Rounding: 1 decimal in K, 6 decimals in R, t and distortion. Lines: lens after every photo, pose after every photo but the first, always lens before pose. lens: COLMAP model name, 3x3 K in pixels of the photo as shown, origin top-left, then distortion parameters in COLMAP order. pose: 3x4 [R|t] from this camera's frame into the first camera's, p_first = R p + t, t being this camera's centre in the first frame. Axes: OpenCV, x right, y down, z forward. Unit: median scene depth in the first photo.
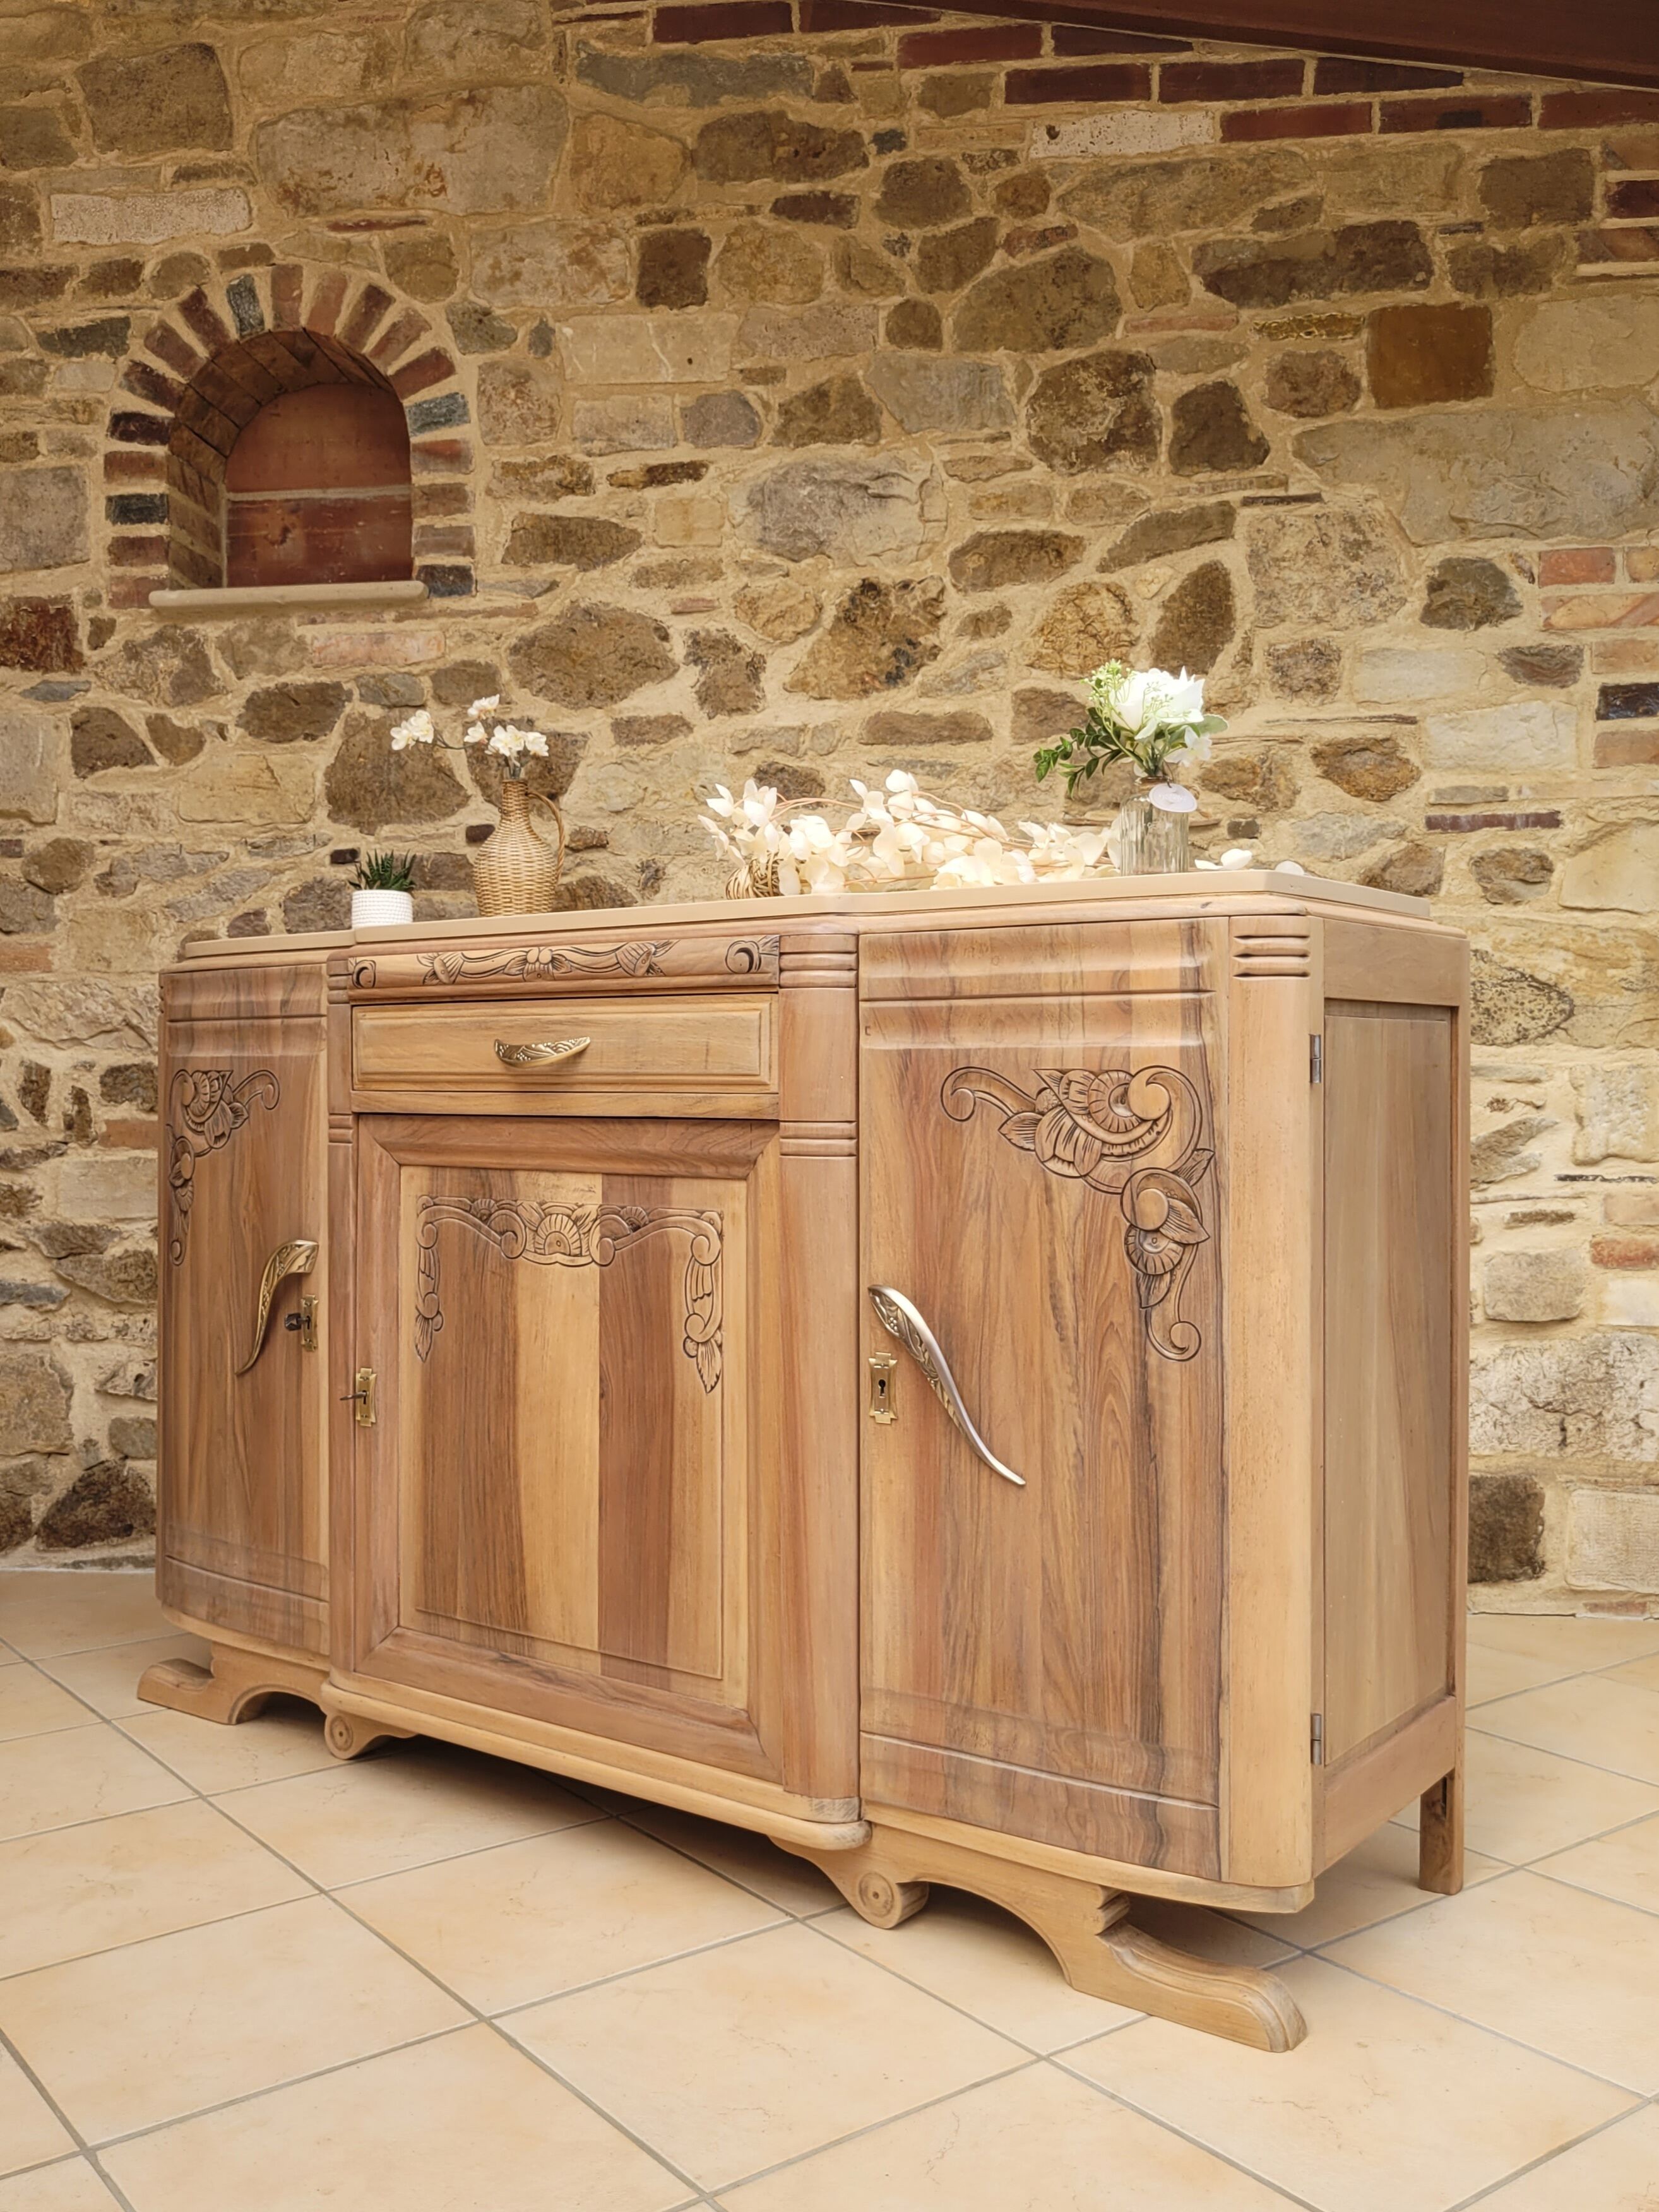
lens RADIAL K [[1987.2, 0, 800.8], [0, 1987.2, 1112.9], [0, 0, 1]] dist [0.039168, -0.034220]
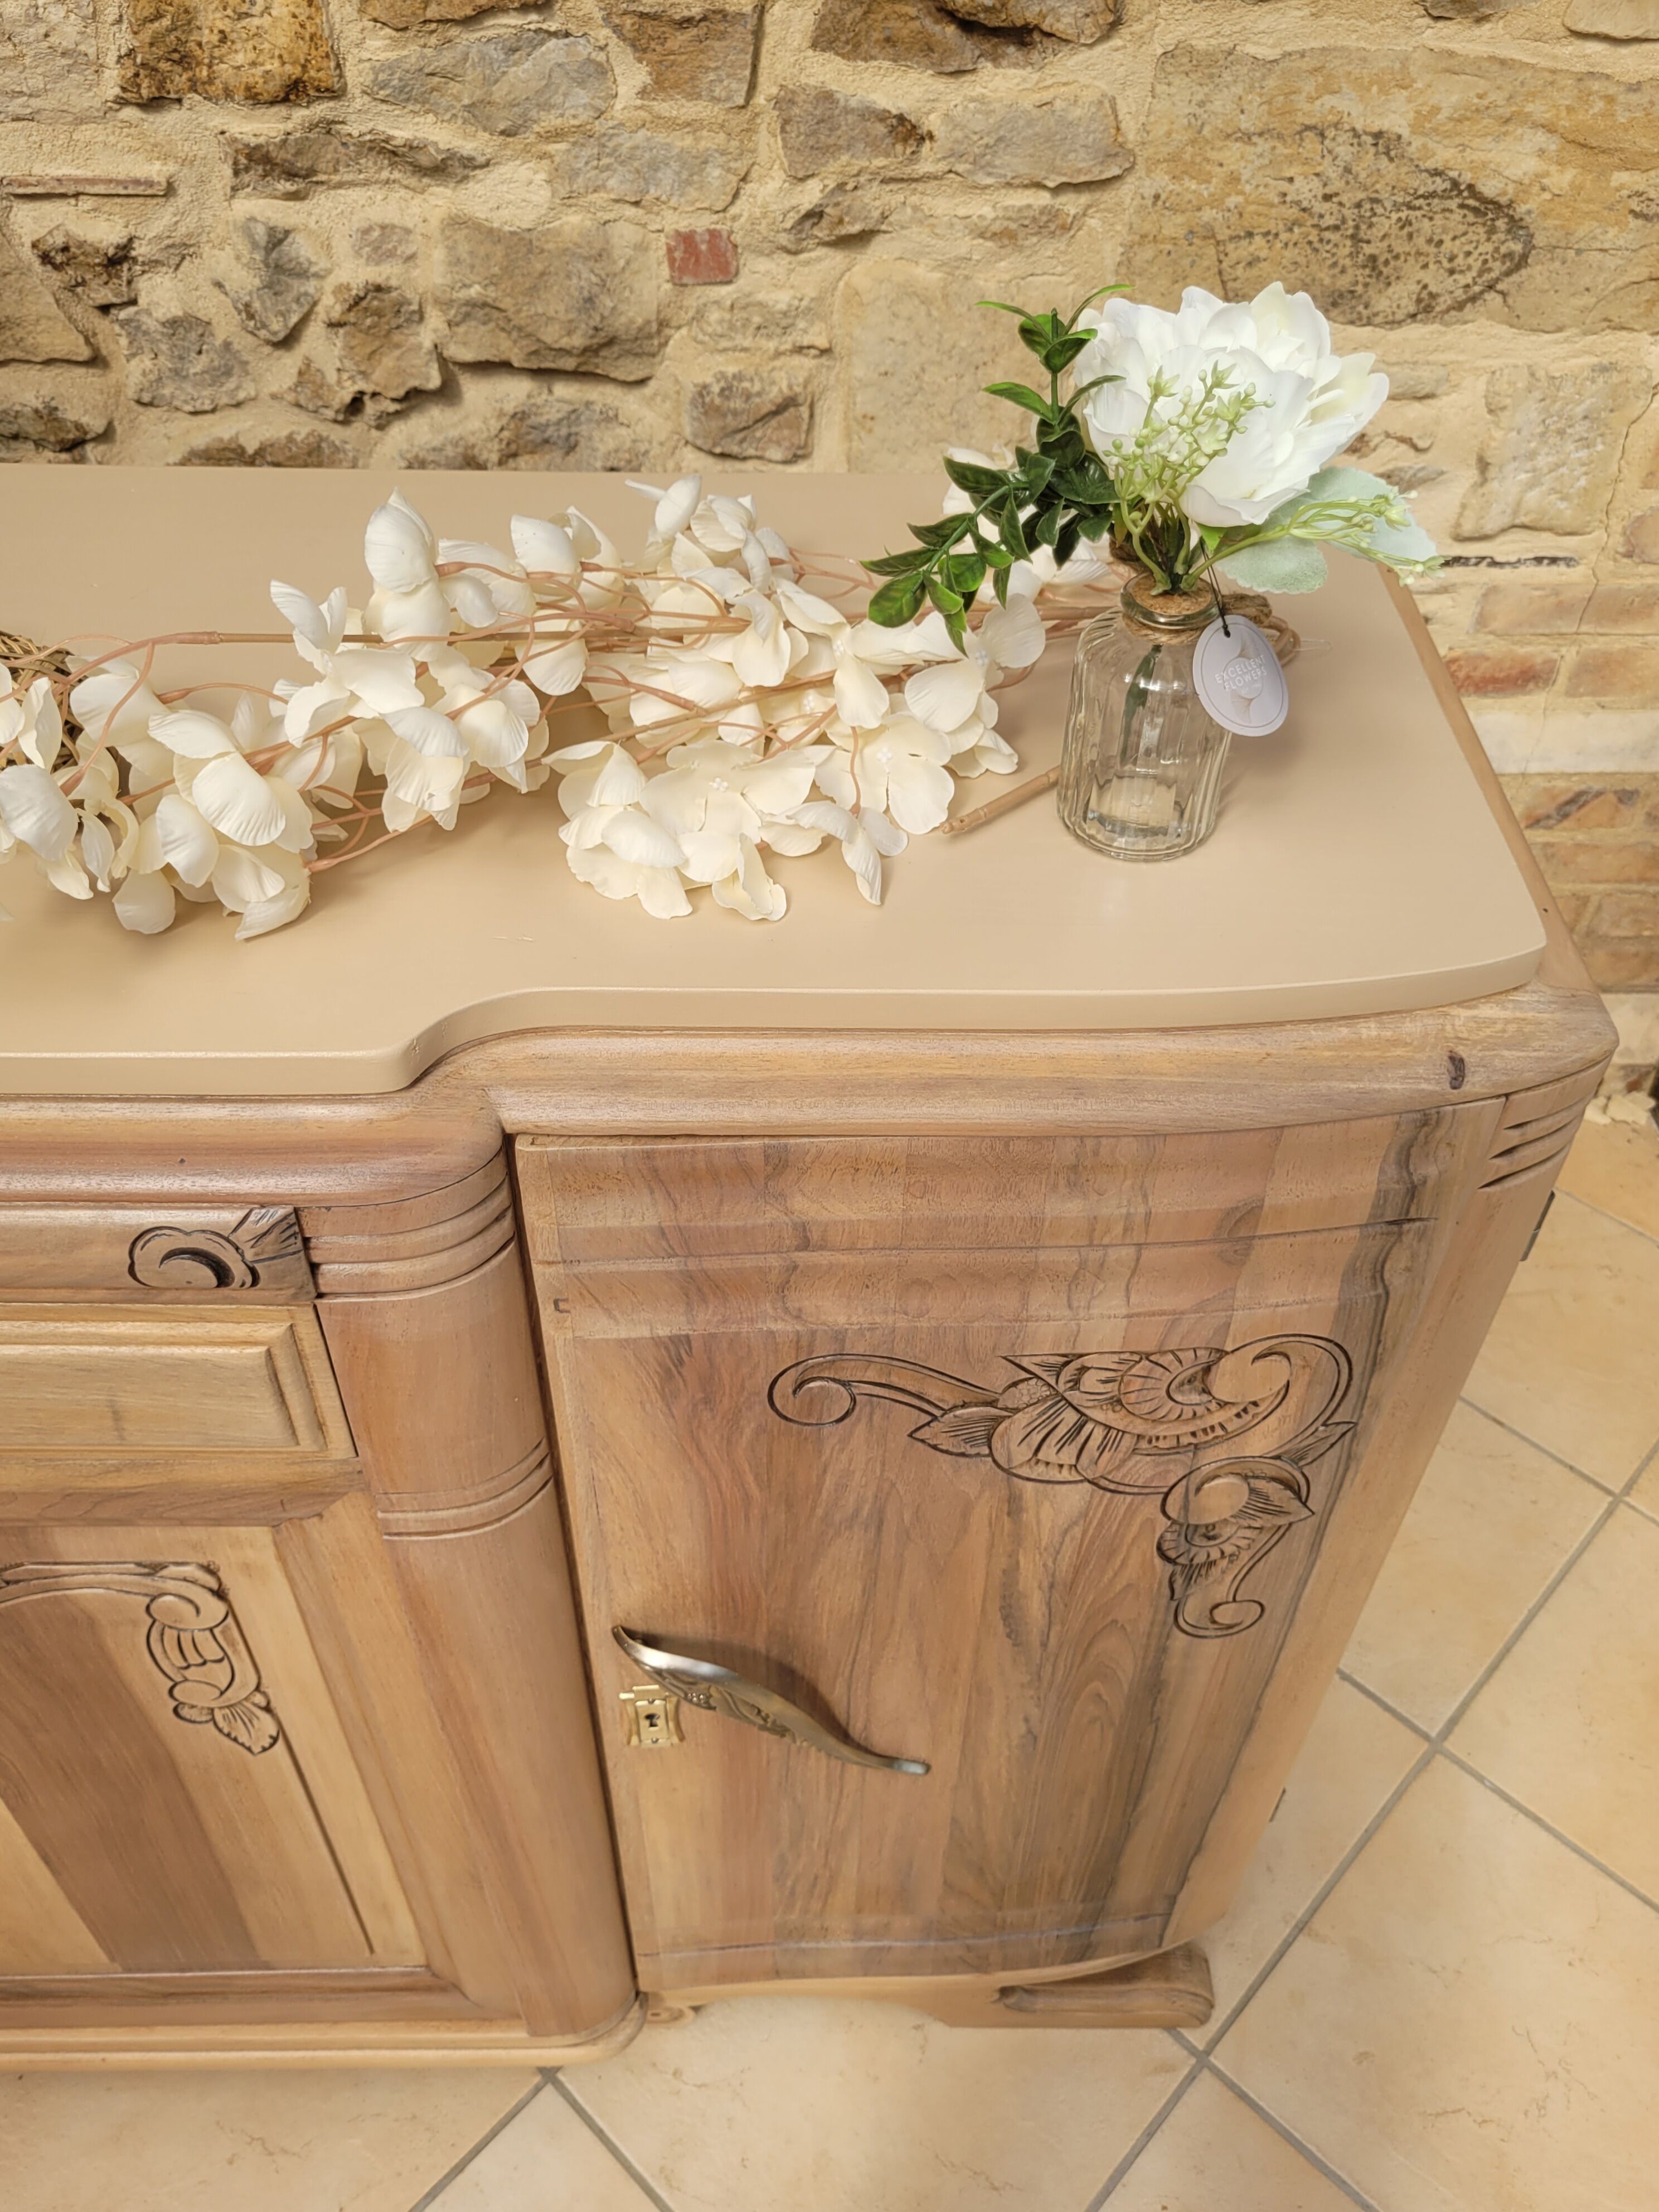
lens RADIAL K [[1776.0, 0, 825.1], [0, 1776.0, 1122.4], [0, 0, 1]] dist [0.036535, -0.038467]
pose [[0.985572, -0.104821, 0.132895, 0.115414], [-0.015595, 0.725584, 0.687957, -0.196445], [-0.168539, -0.680104, 0.713480, 0.520707]]
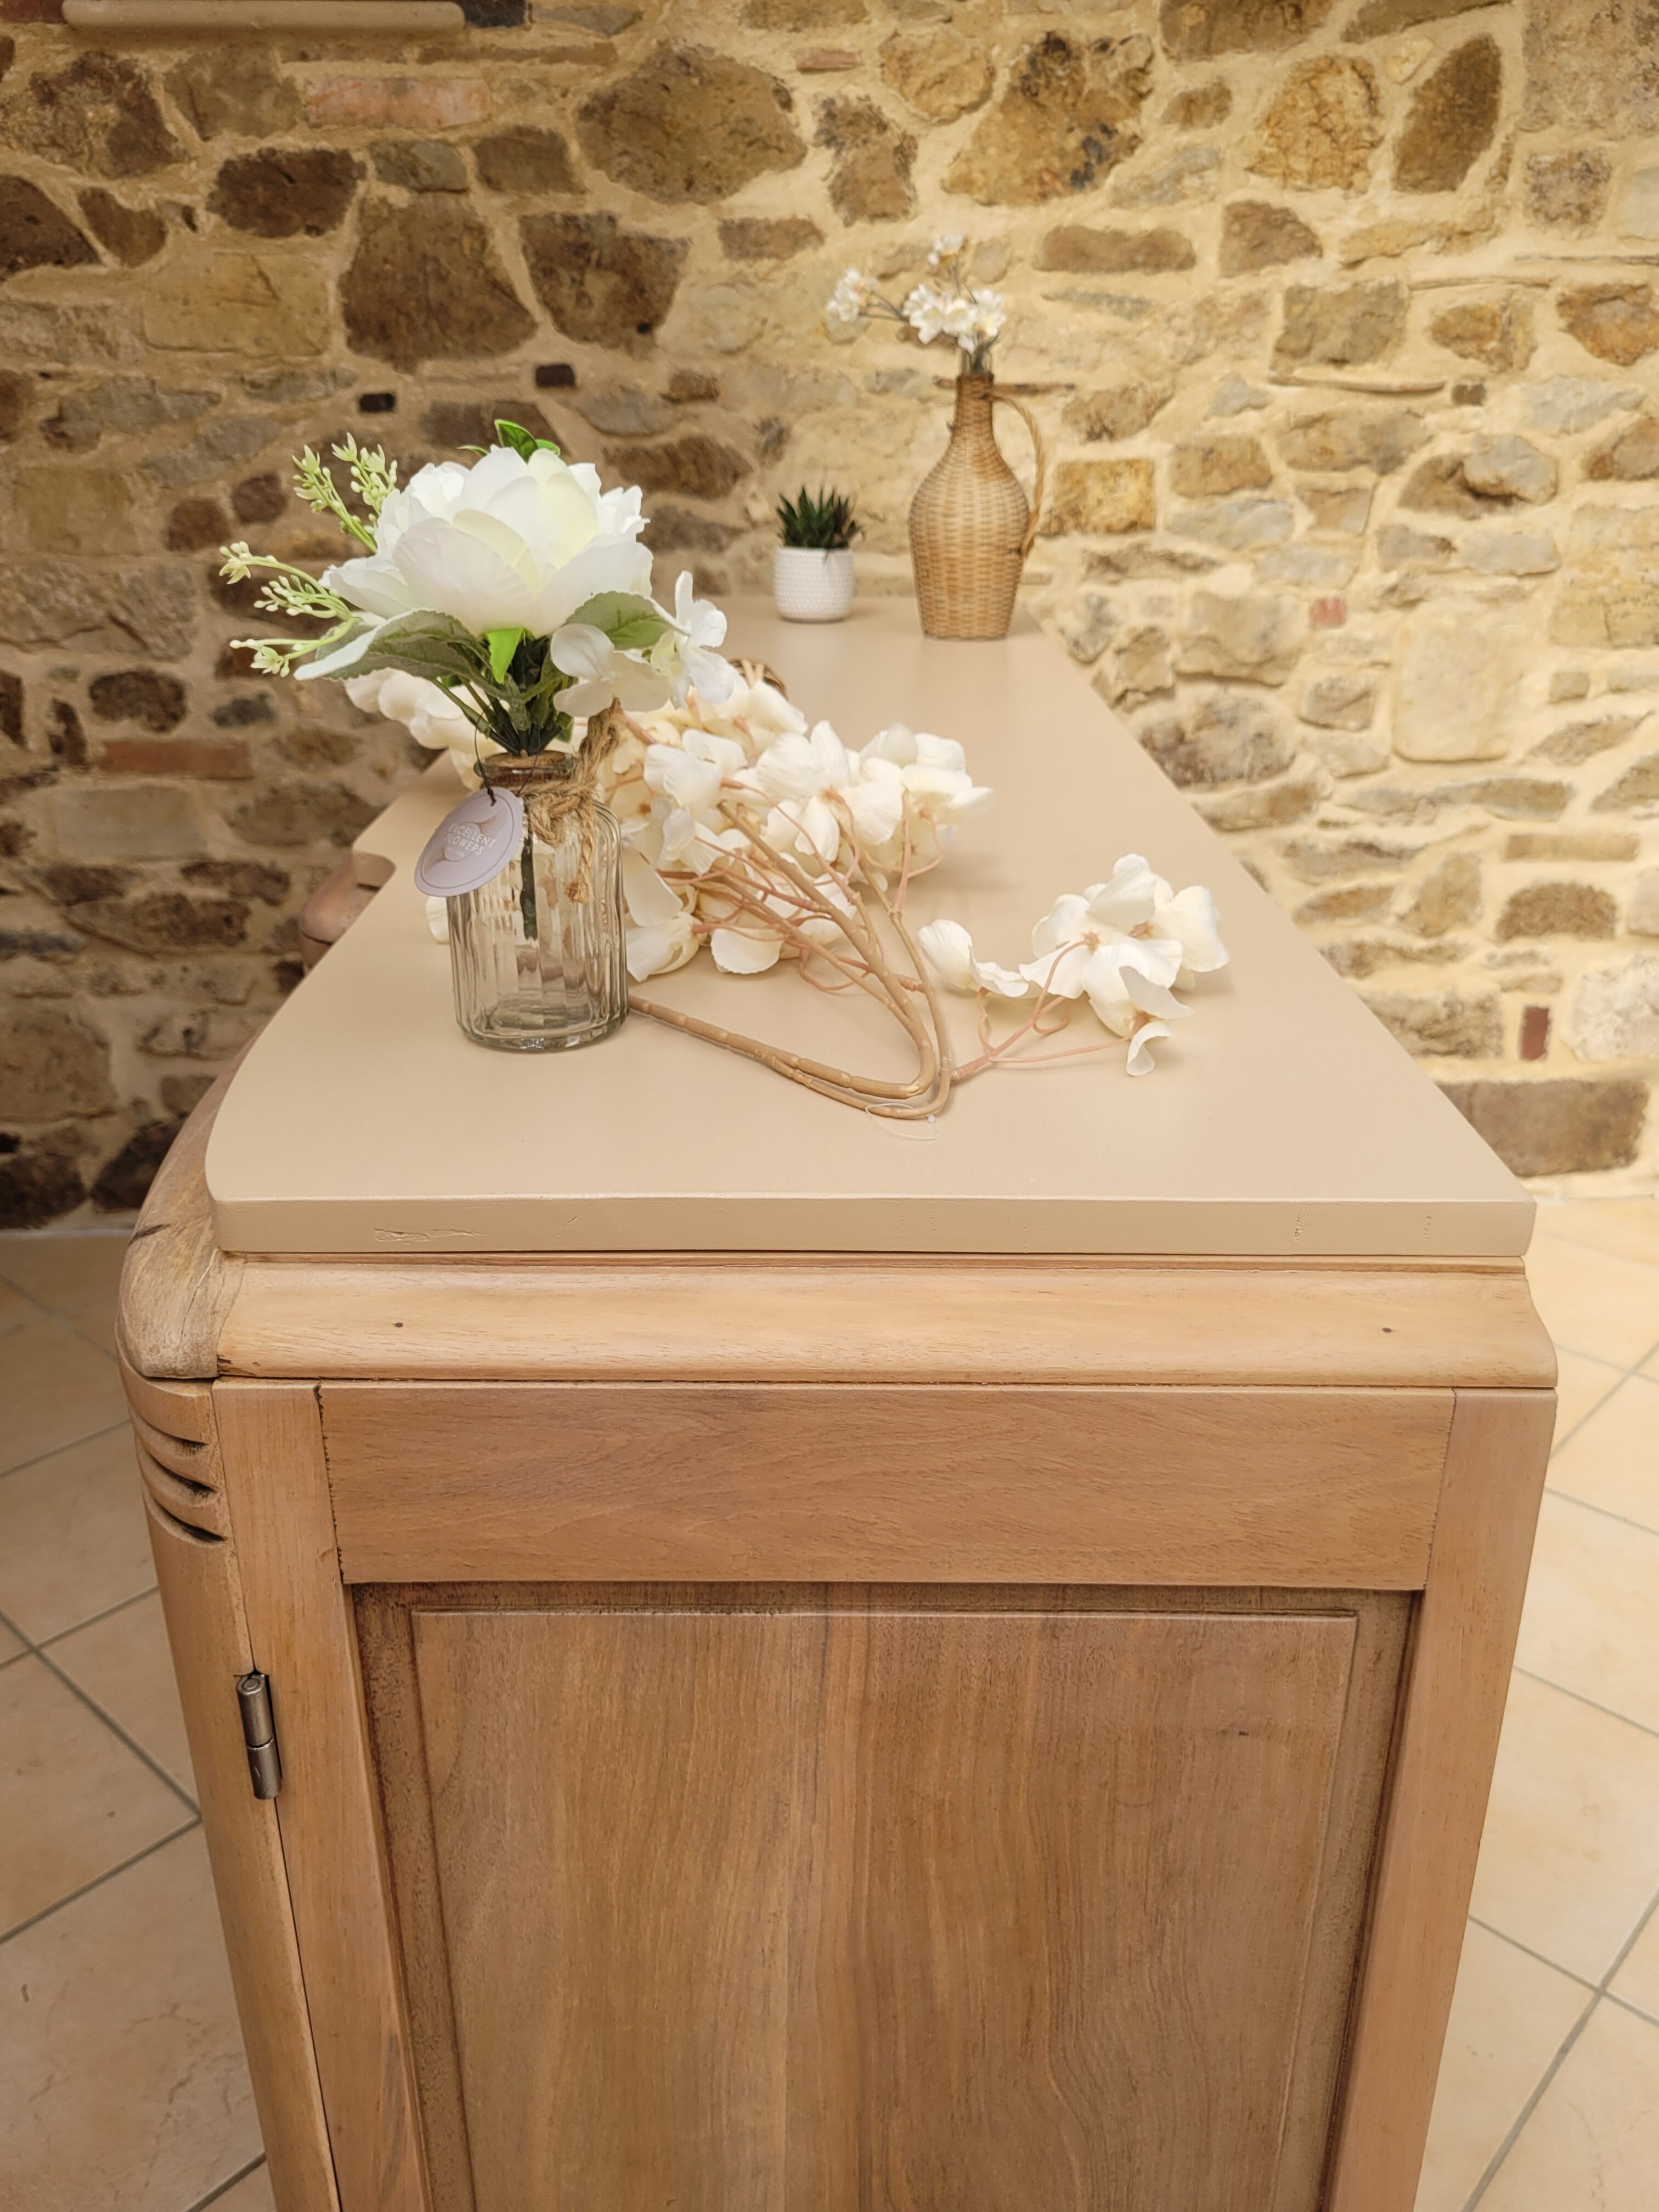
lens RADIAL K [[1746.2, 0, 845.4], [0, 1746.2, 1126.6], [0, 0, 1]] dist [0.027184, -0.032766]
pose [[0.981815, -0.066388, 0.177856, -0.195070], [-0.006261, 0.925028, 0.379847, -0.132236], [-0.189739, -0.374053, 0.907790, 0.233358]]
